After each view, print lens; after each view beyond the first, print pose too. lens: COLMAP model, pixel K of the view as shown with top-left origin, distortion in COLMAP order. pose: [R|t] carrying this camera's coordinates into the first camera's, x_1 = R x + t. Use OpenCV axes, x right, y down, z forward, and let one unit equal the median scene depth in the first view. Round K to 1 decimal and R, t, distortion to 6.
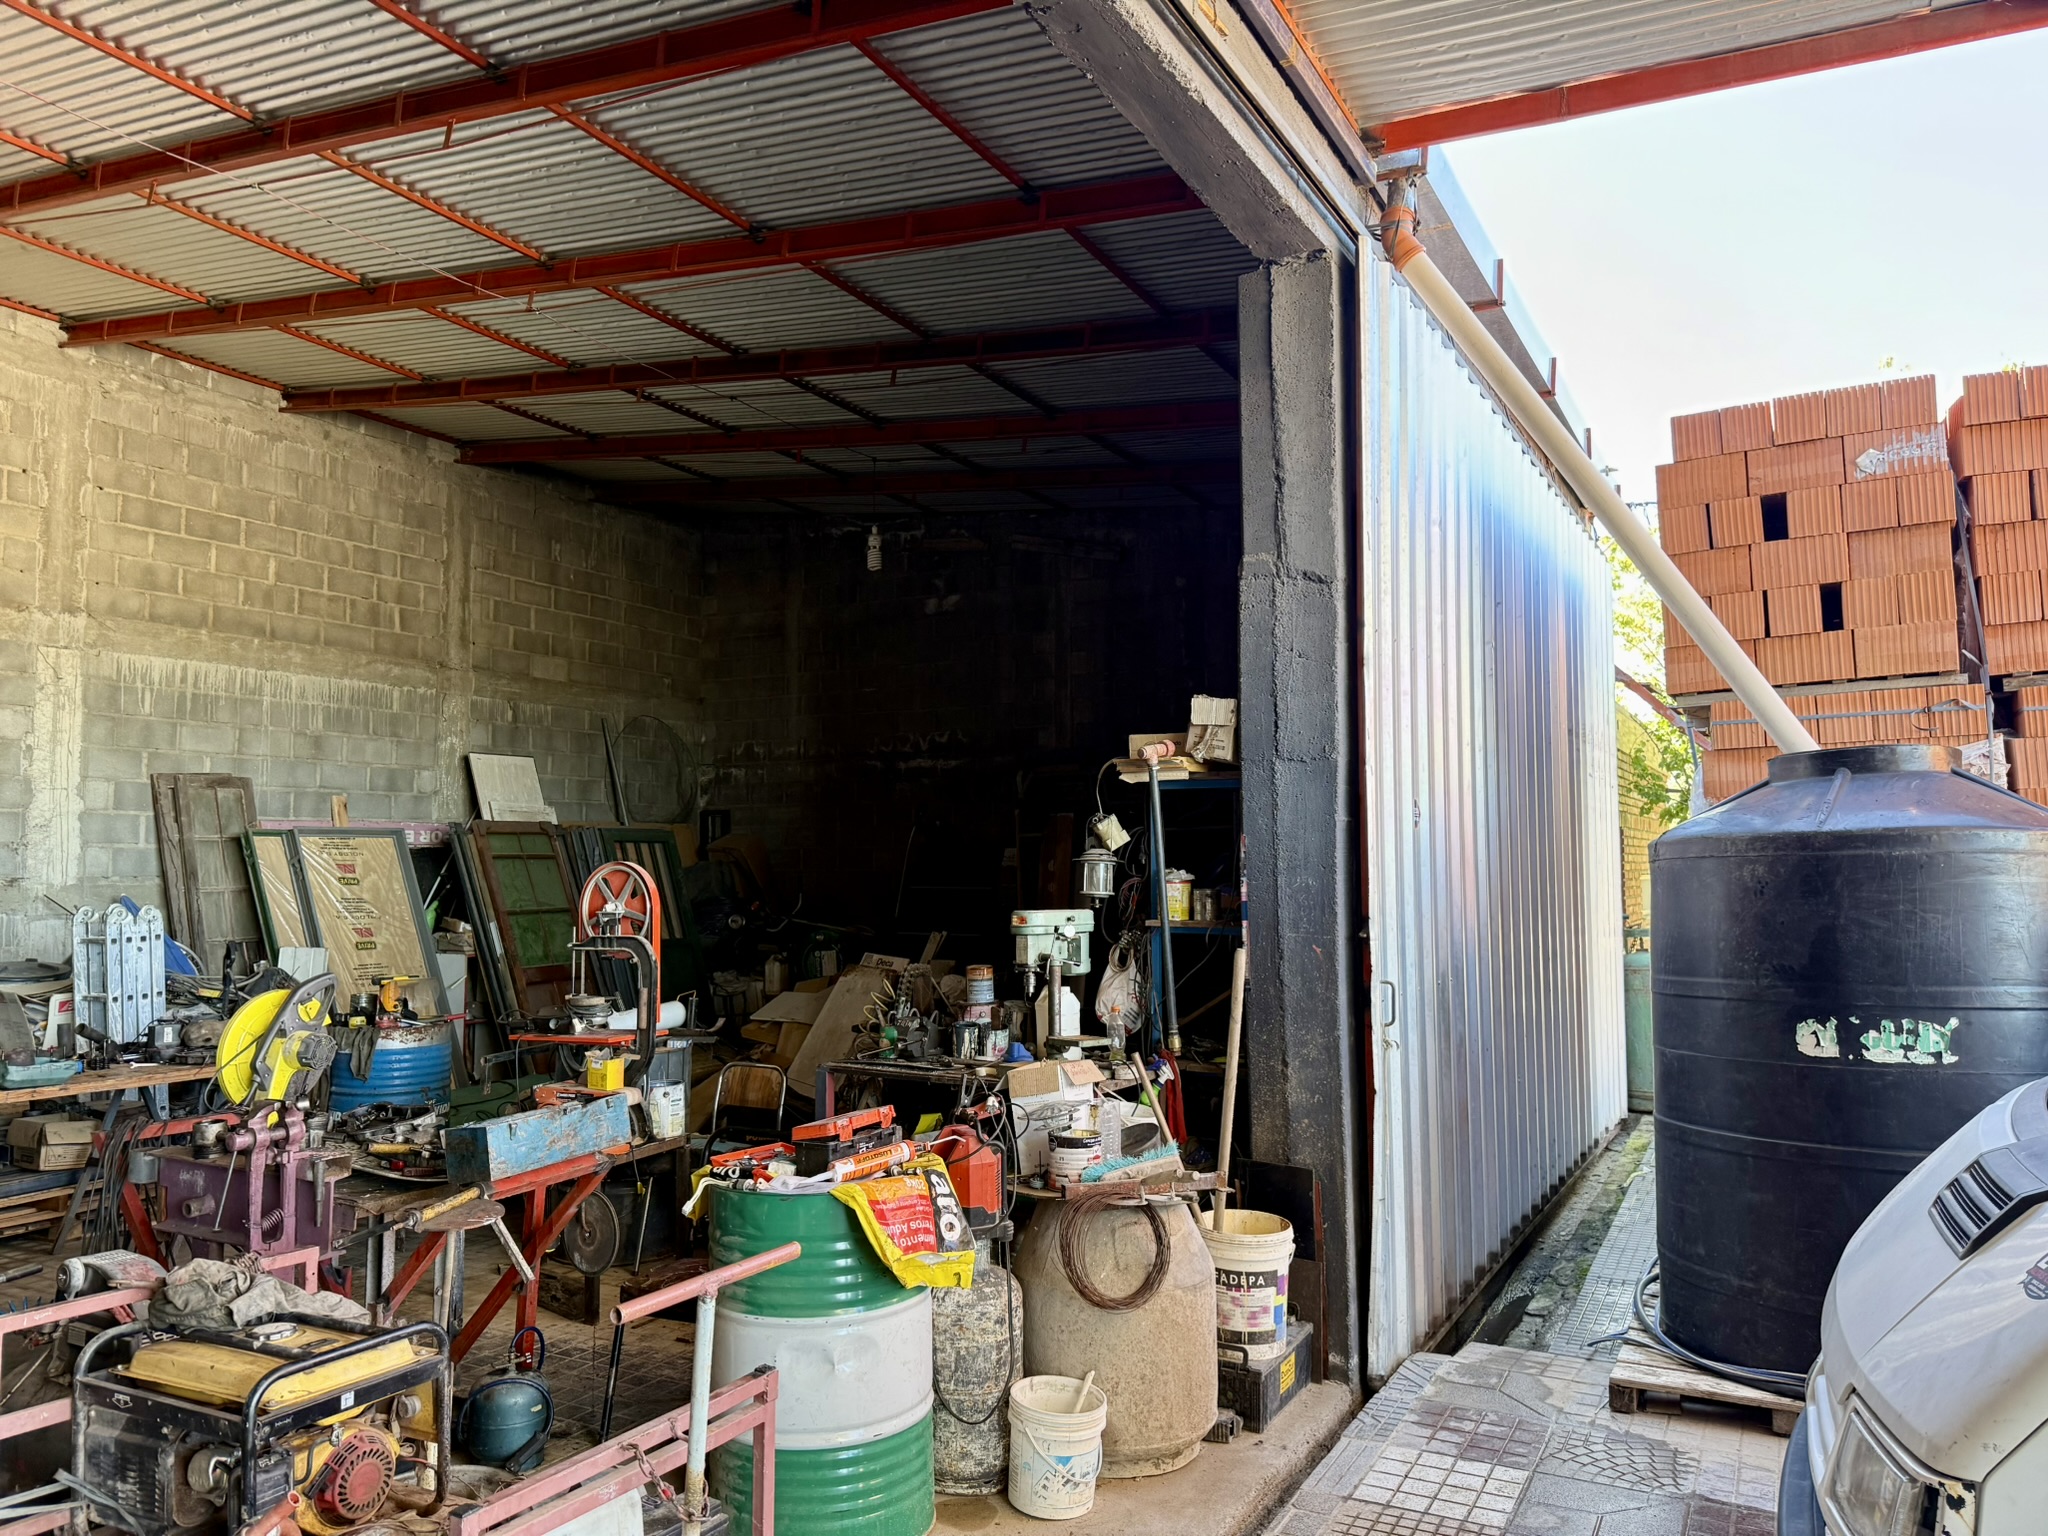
lens RADIAL K [[1496.3, 0, 1013.5], [0, 1496.3, 763.8], [0, 0, 1]] dist [0.094629, -0.045426]
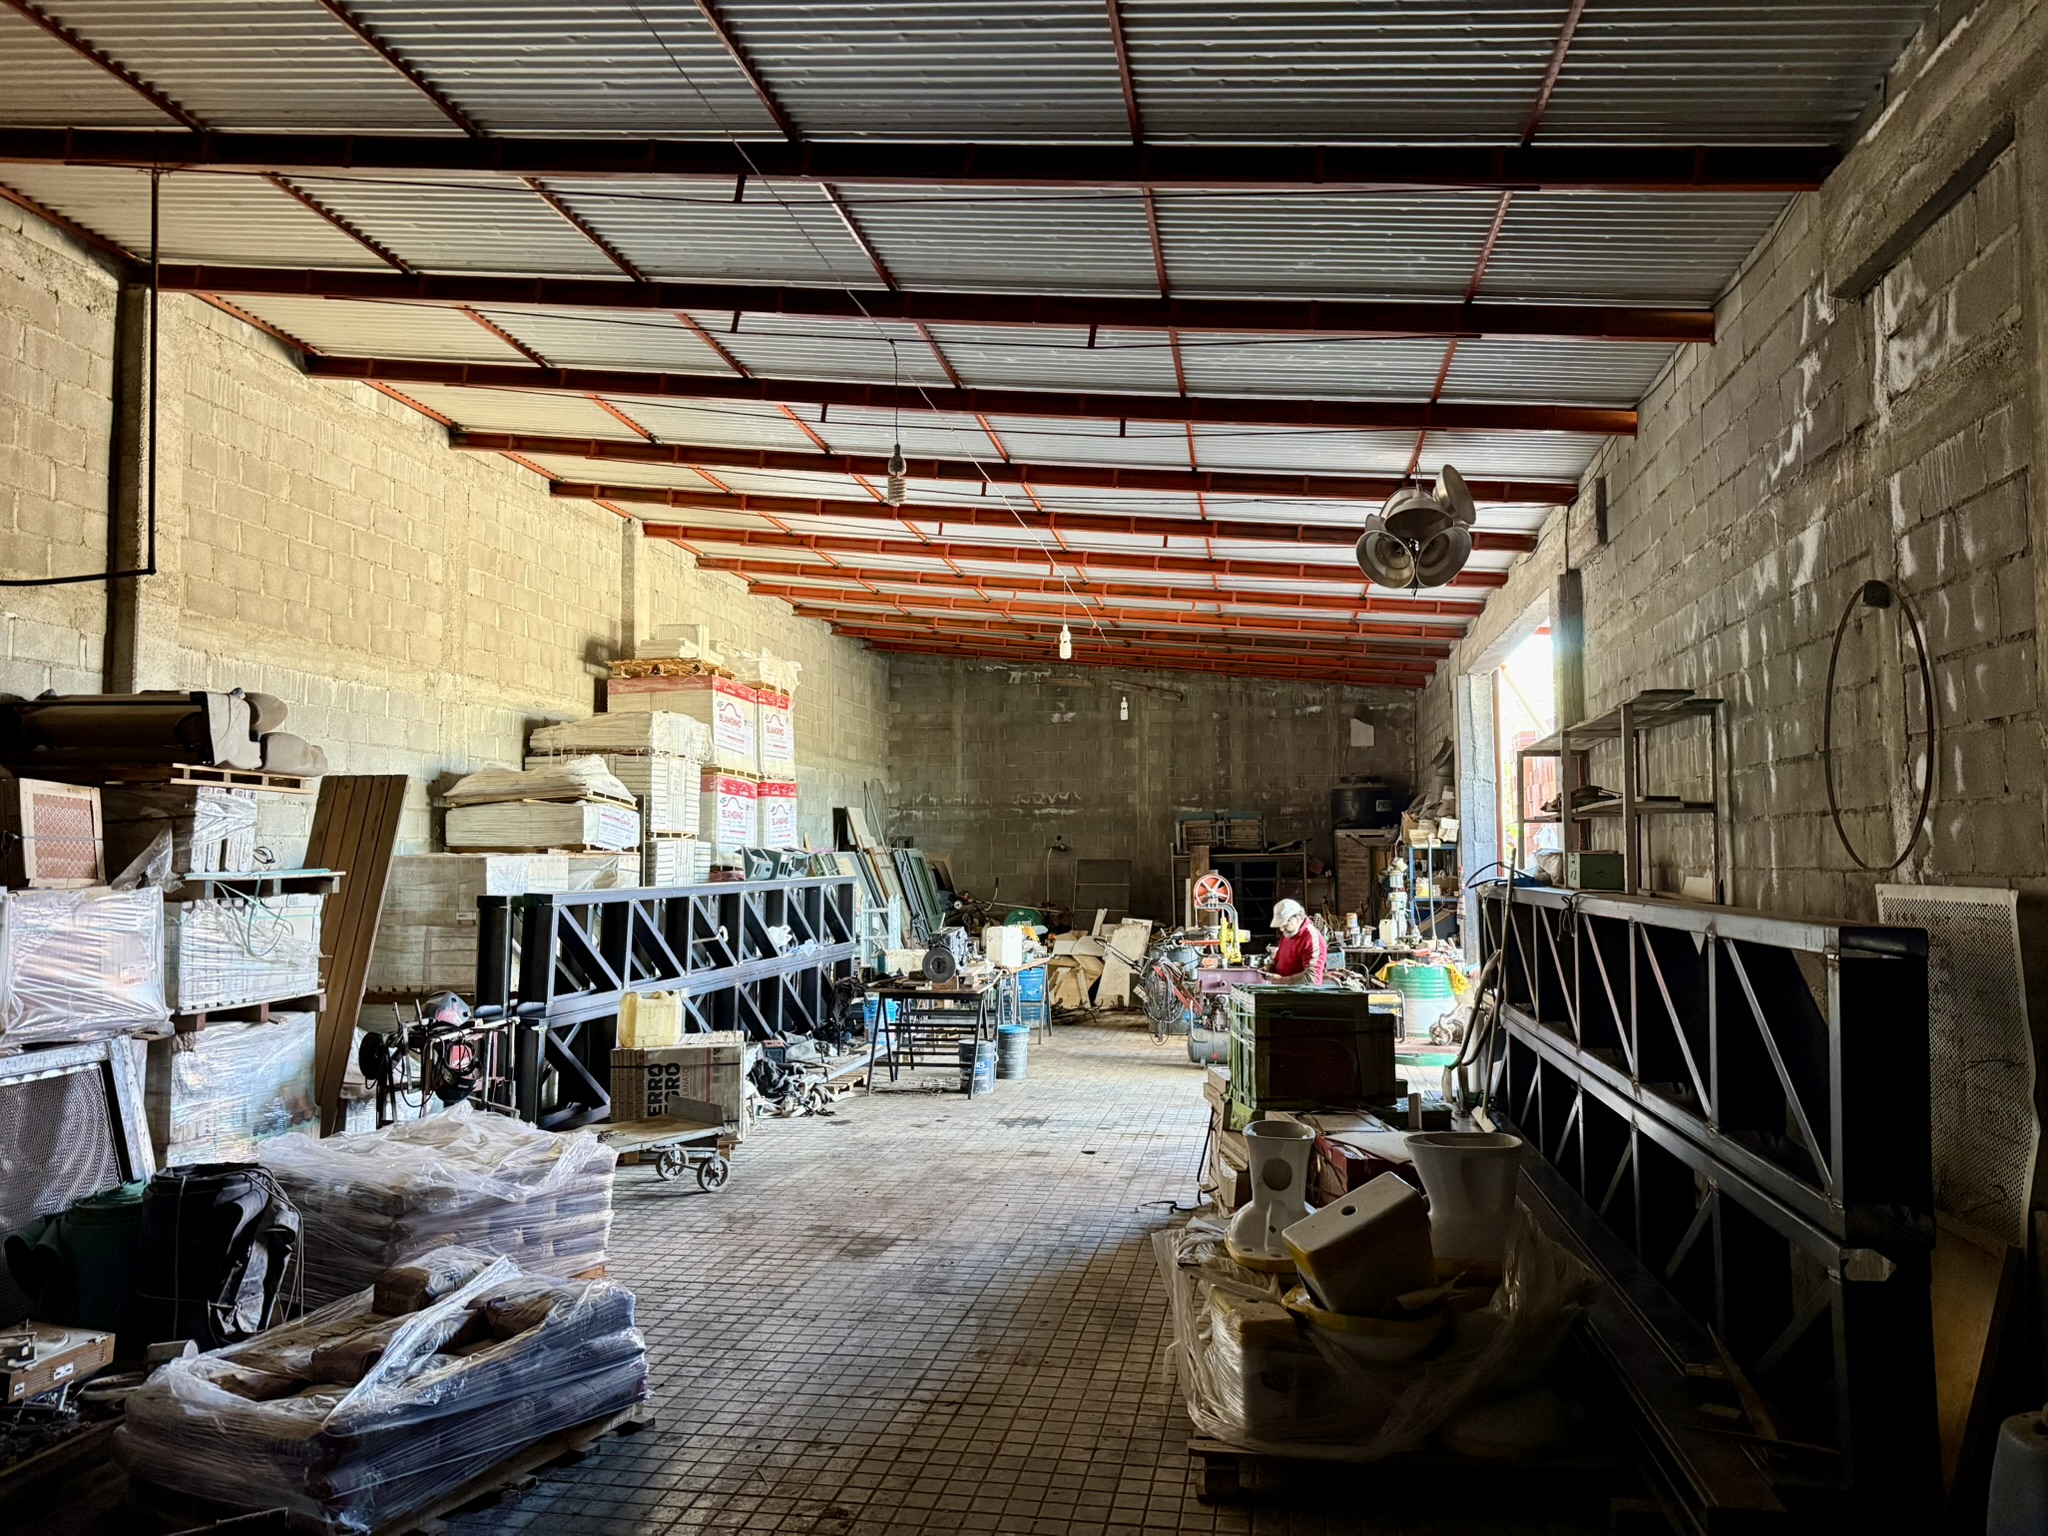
lens RADIAL K [[1496.3, 0, 1027.5], [0, 1496.3, 768.9], [0, 0, 1]] dist [0.094629, -0.045426]
pose [[0.947200, 0.018706, 0.320098, -0.628864], [-0.021099, 0.999769, 0.004007, -0.054271], [-0.319949, -0.010549, 0.947376, -0.595586]]
